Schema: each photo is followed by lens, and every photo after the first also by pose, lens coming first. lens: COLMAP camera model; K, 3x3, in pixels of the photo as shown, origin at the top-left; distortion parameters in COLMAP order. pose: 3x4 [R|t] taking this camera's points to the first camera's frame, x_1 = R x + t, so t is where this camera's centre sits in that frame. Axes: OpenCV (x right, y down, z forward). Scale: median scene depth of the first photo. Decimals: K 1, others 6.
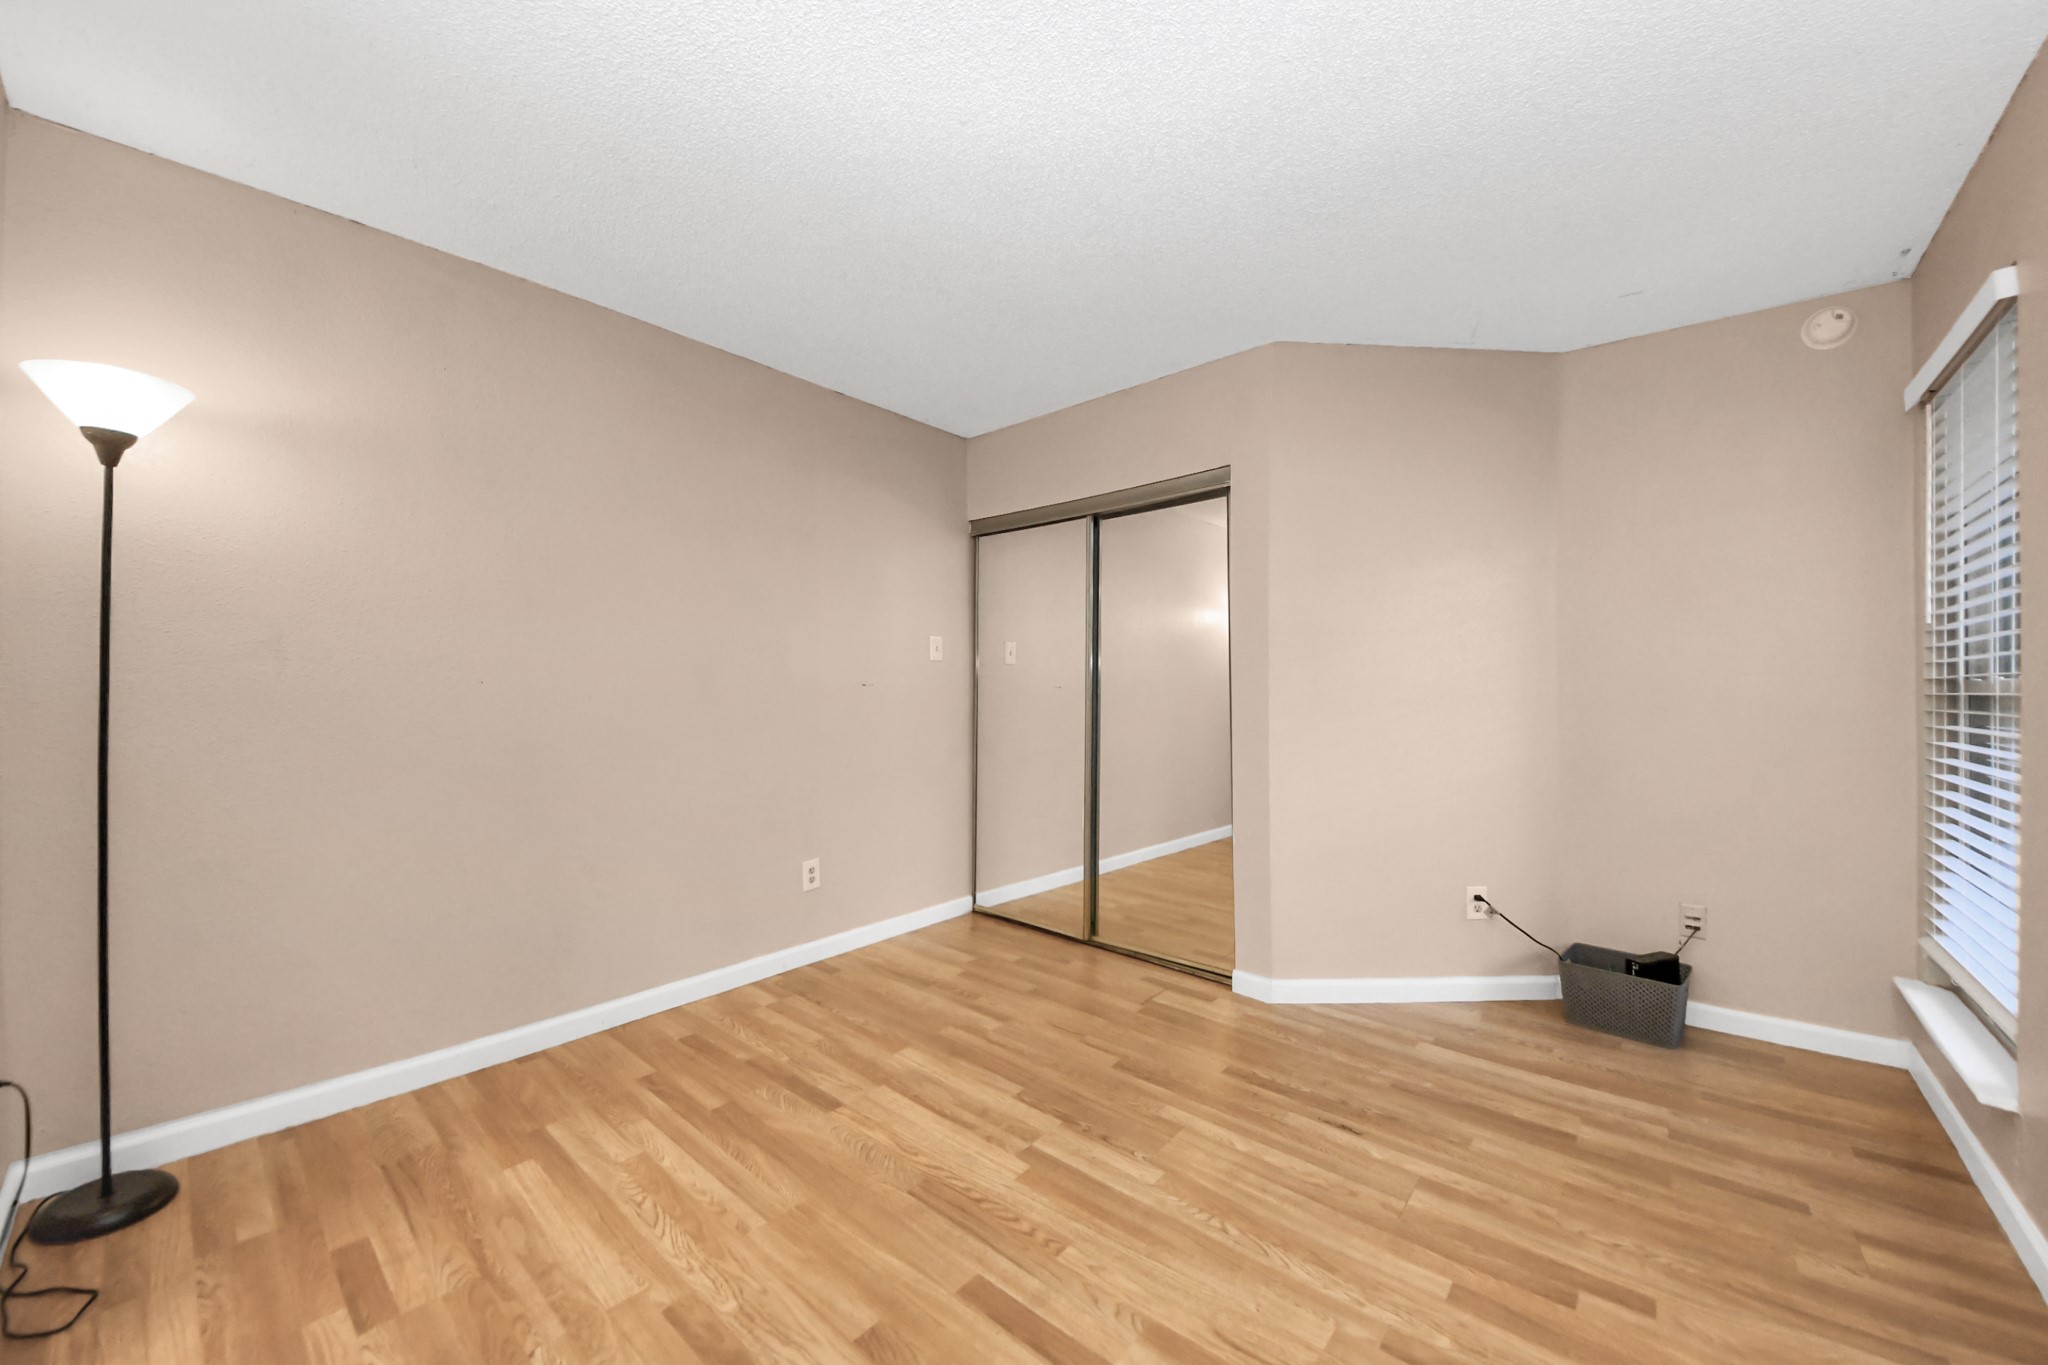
lens RADIAL K [[759.1, 0, 1050.0], [0, 759.1, 682.9], [0, 0, 1]] dist [0.004460, -0.008804]
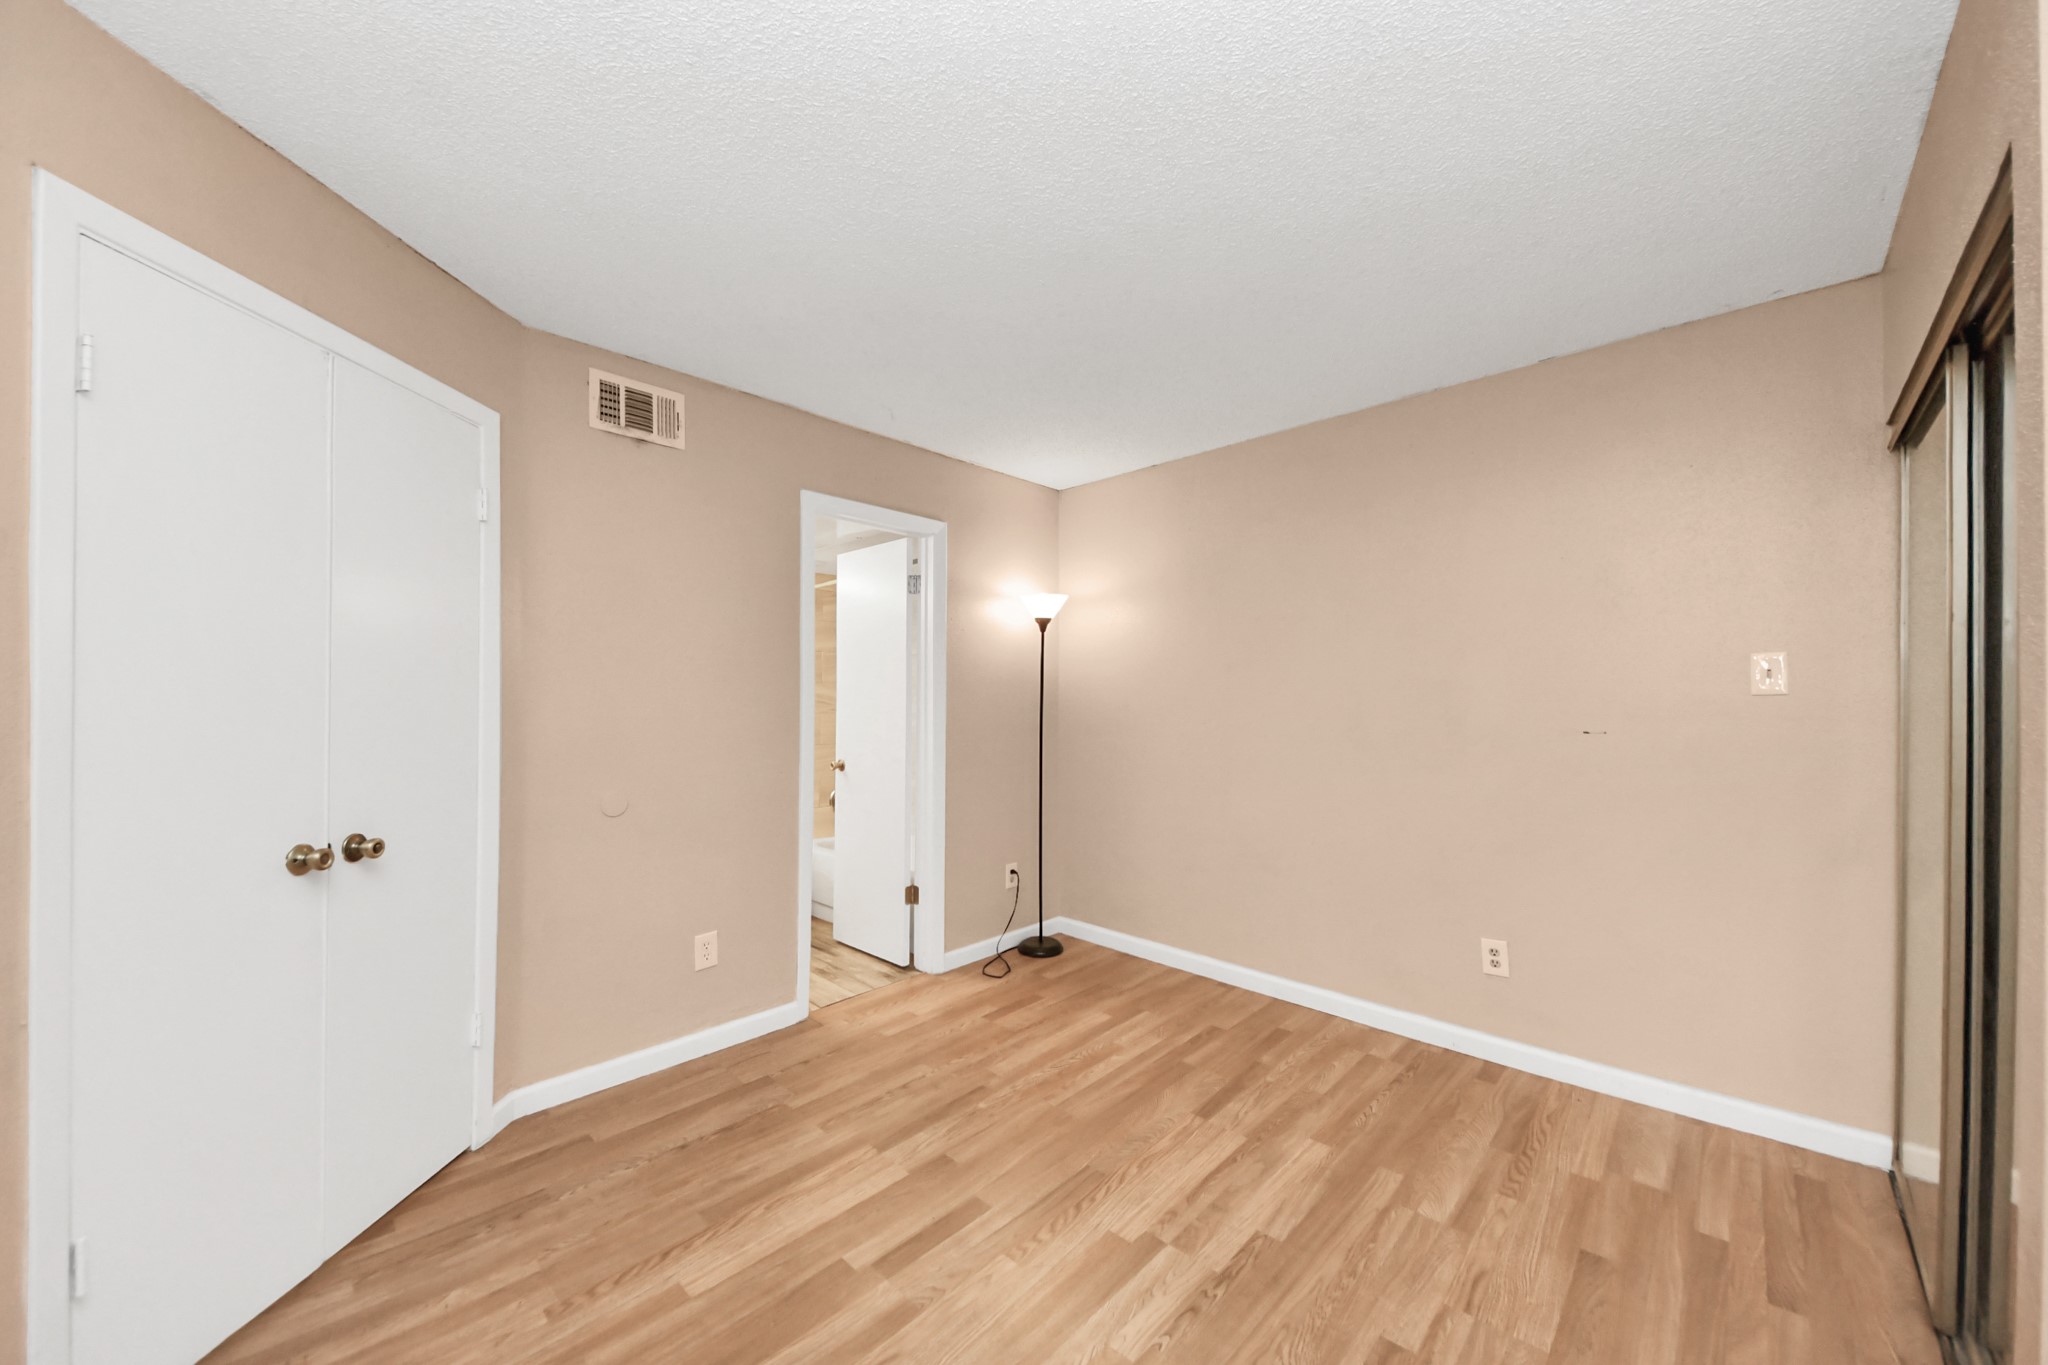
lens RADIAL K [[759.1, 0, 1037.8], [0, 759.1, 696.4], [0, 0, 1]] dist [0.004460, -0.008804]
pose [[-0.079173, 0.004405, -0.996851, 0.917835], [0.009458, 0.999949, 0.003667, -0.070717], [0.996816, -0.009138, -0.079210, 0.924246]]
